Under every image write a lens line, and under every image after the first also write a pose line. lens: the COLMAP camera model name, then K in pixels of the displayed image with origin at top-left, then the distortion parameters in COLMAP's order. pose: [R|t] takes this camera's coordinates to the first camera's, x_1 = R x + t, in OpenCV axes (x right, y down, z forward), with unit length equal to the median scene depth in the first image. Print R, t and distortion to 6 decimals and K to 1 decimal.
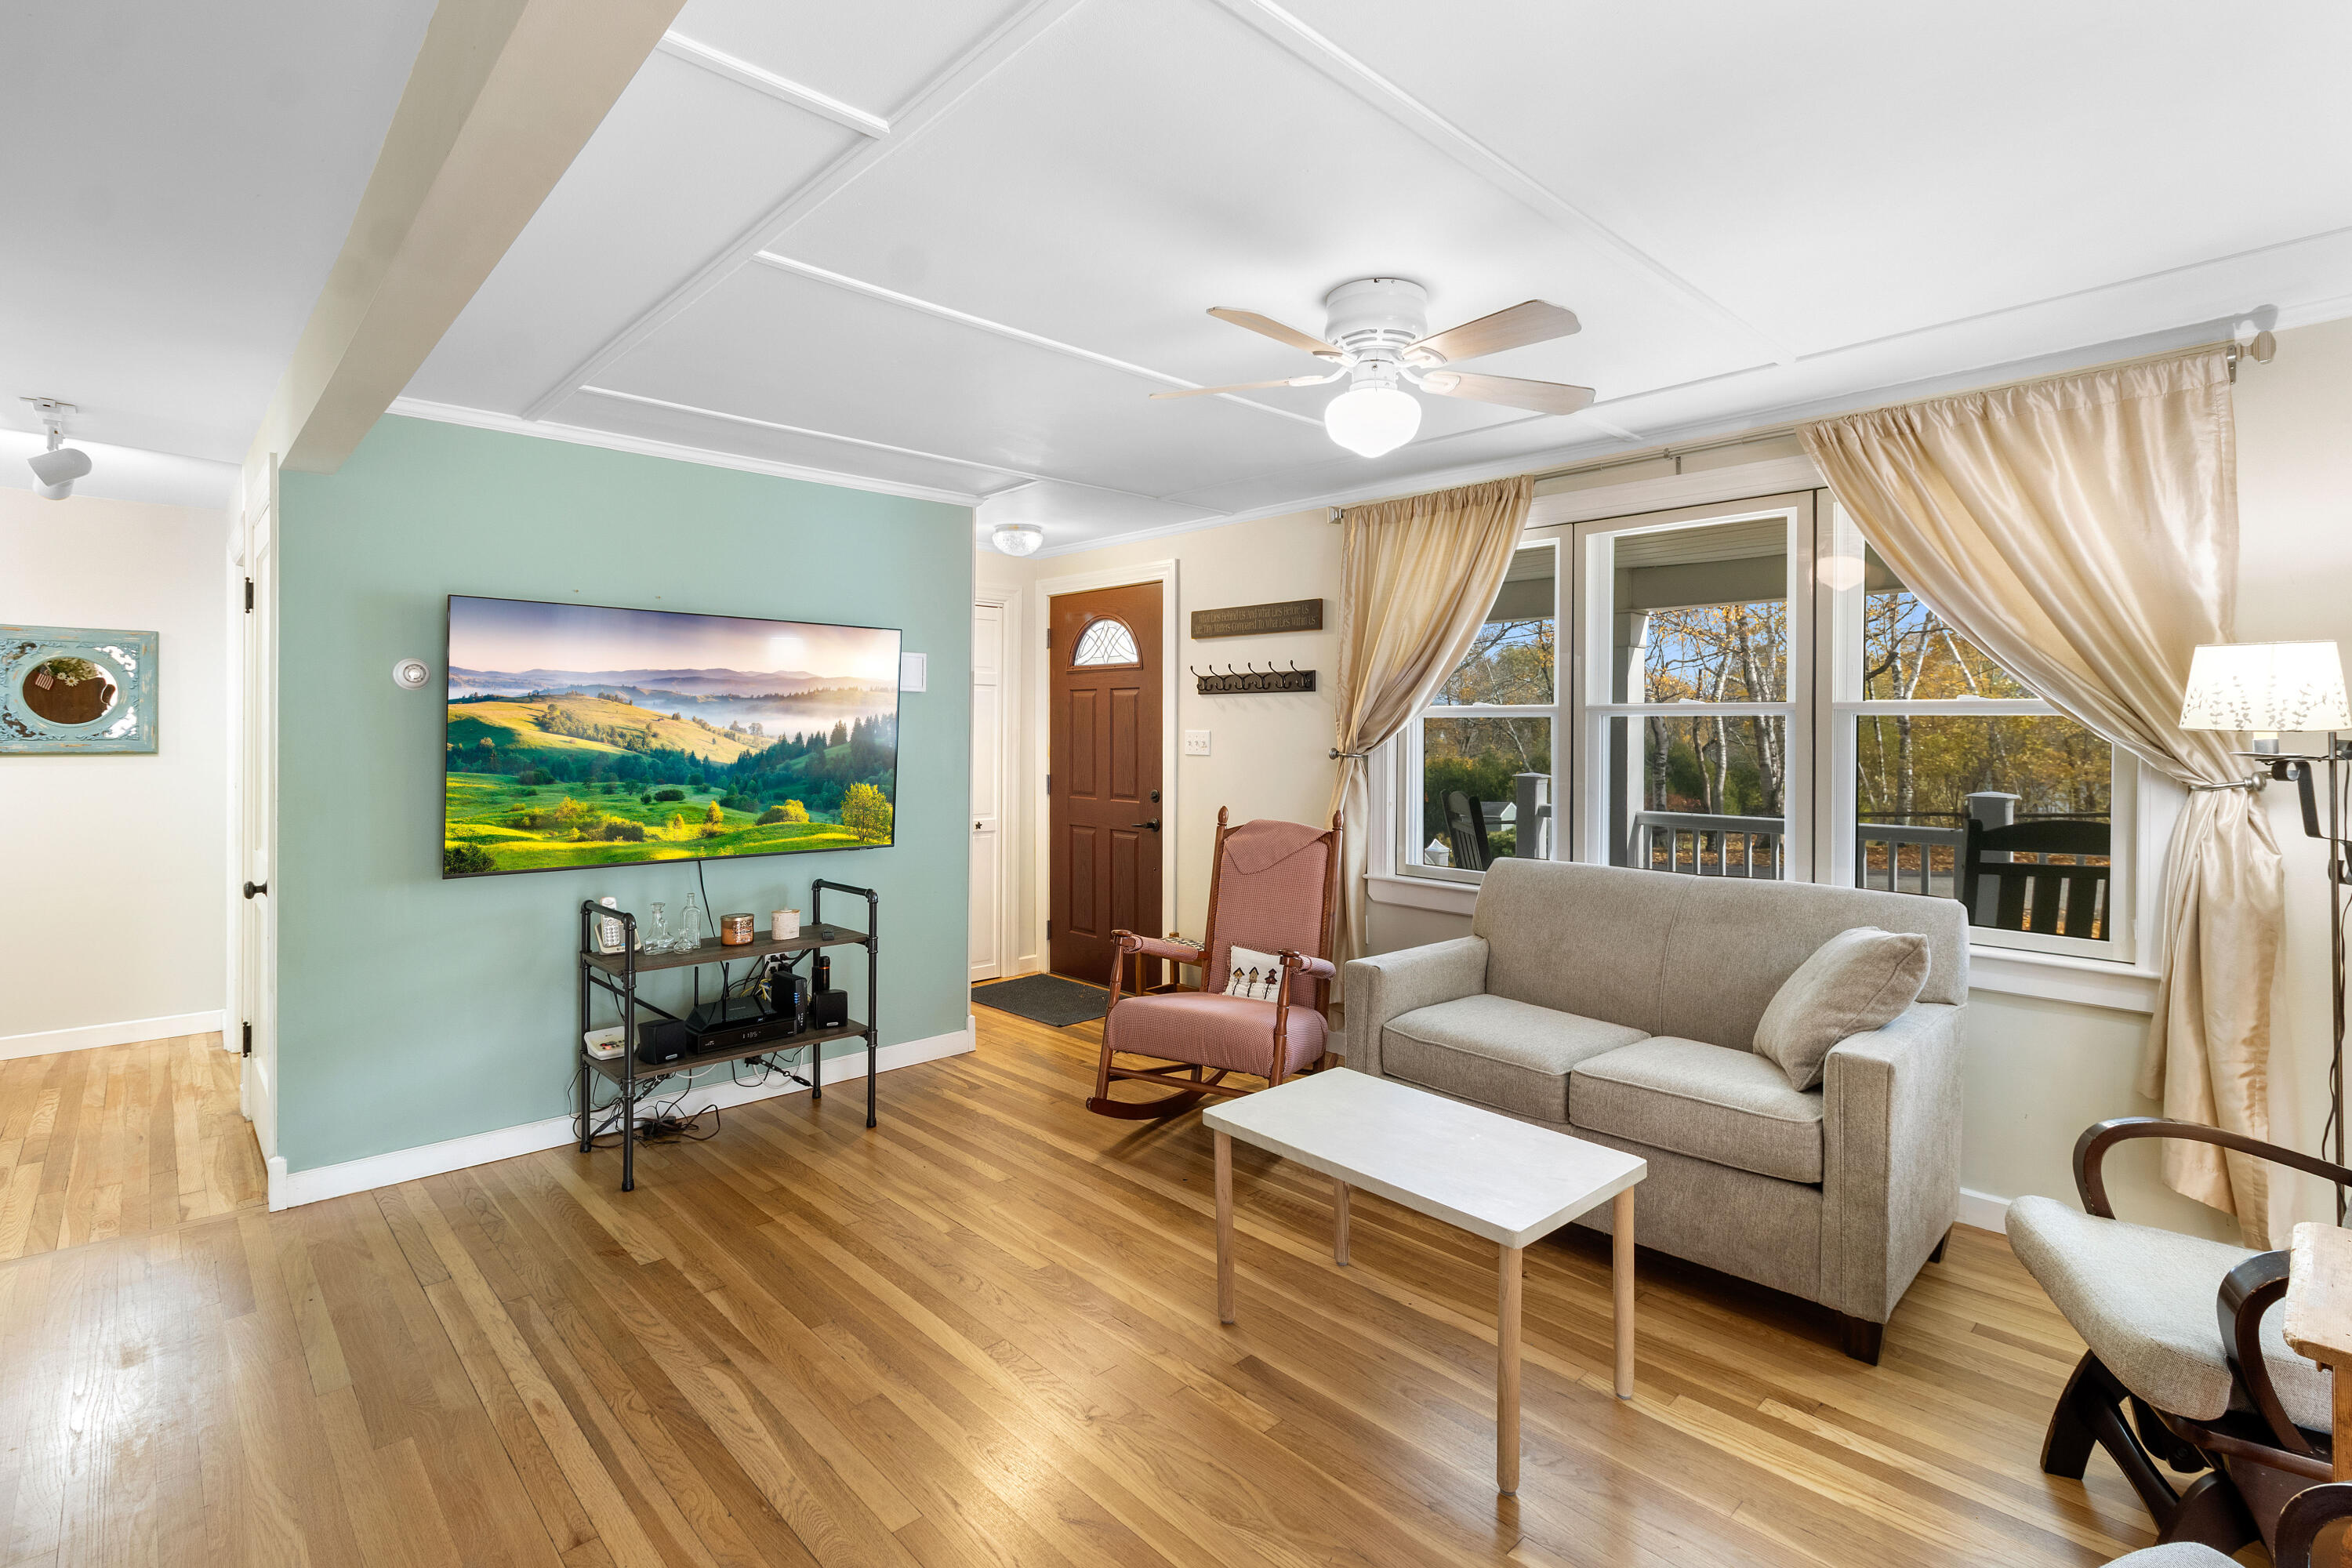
lens RADIAL K [[1104.1, 0, 1176.6], [0, 1104.1, 724.8], [0, 0, 1]] dist [0.001549, 0.000397]
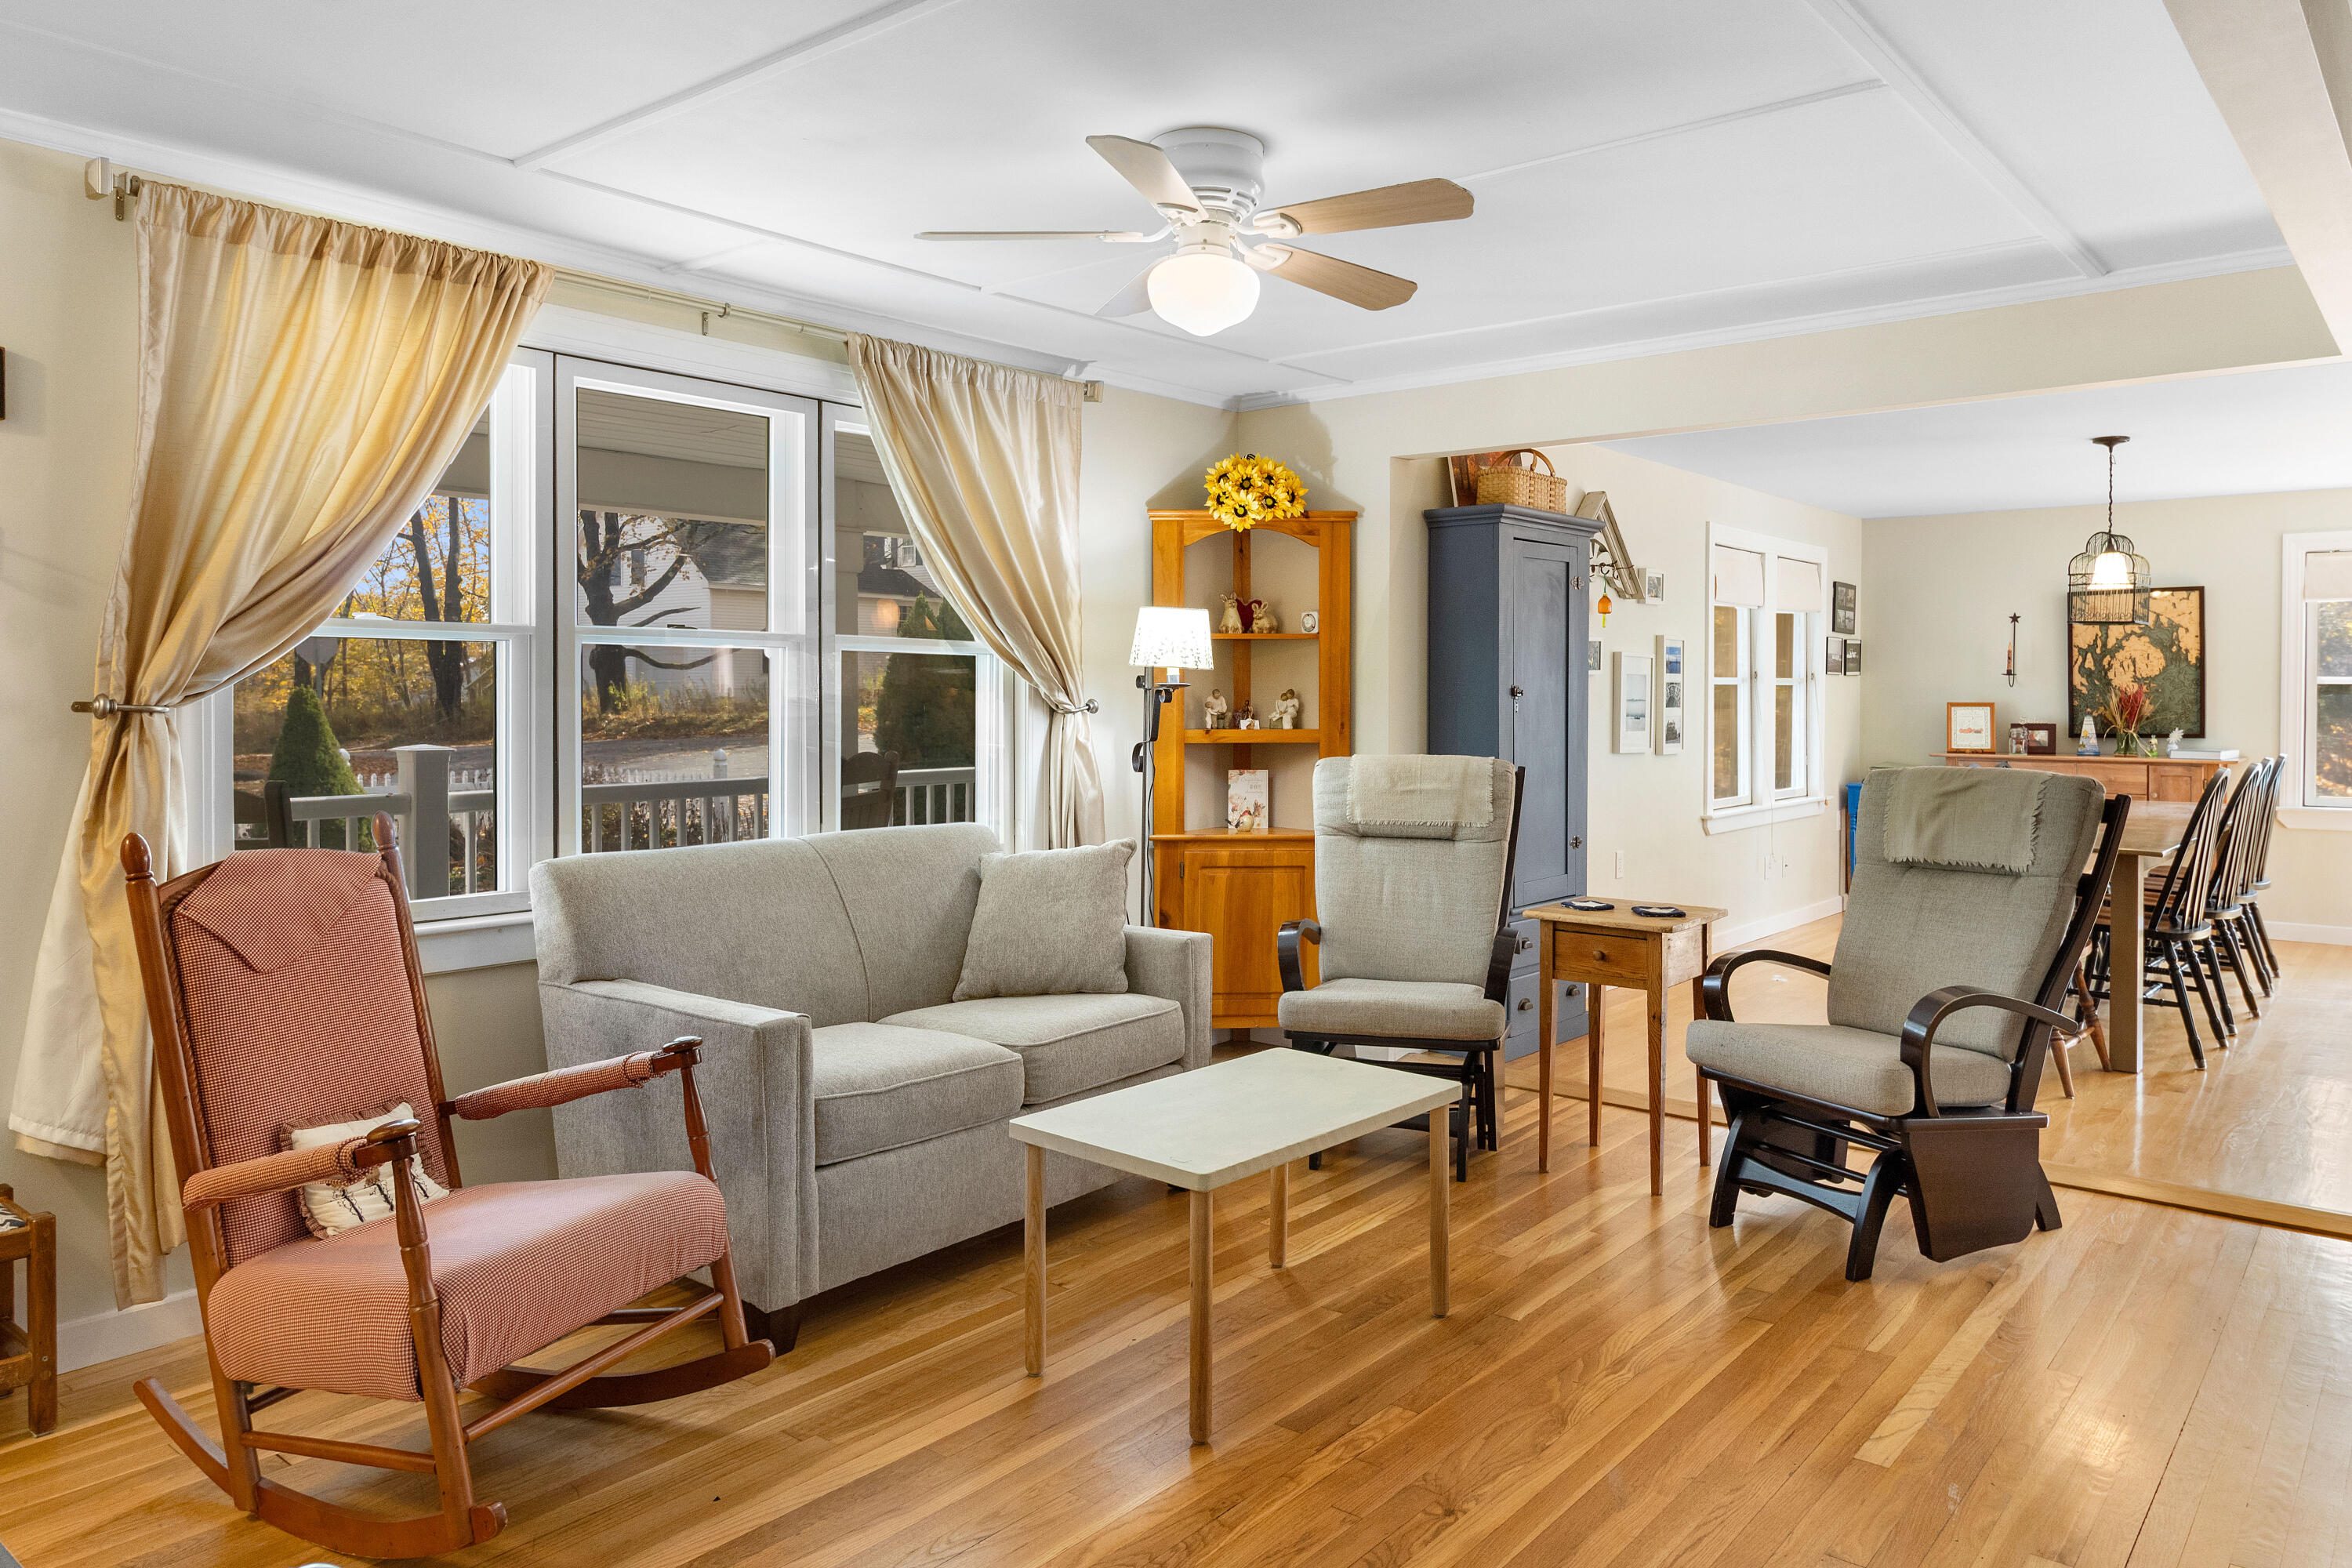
lens RADIAL K [[1612.6, 0, 1175.6], [0, 1612.6, 703.8], [0, 0, 1]] dist [-0.001473, -0.000403]
pose [[-0.132525, -0.015641, 0.991056, -0.740222], [-0.009688, 0.999848, 0.014484, 0.014484], [-0.991132, -0.007682, -0.132657, 0.834708]]
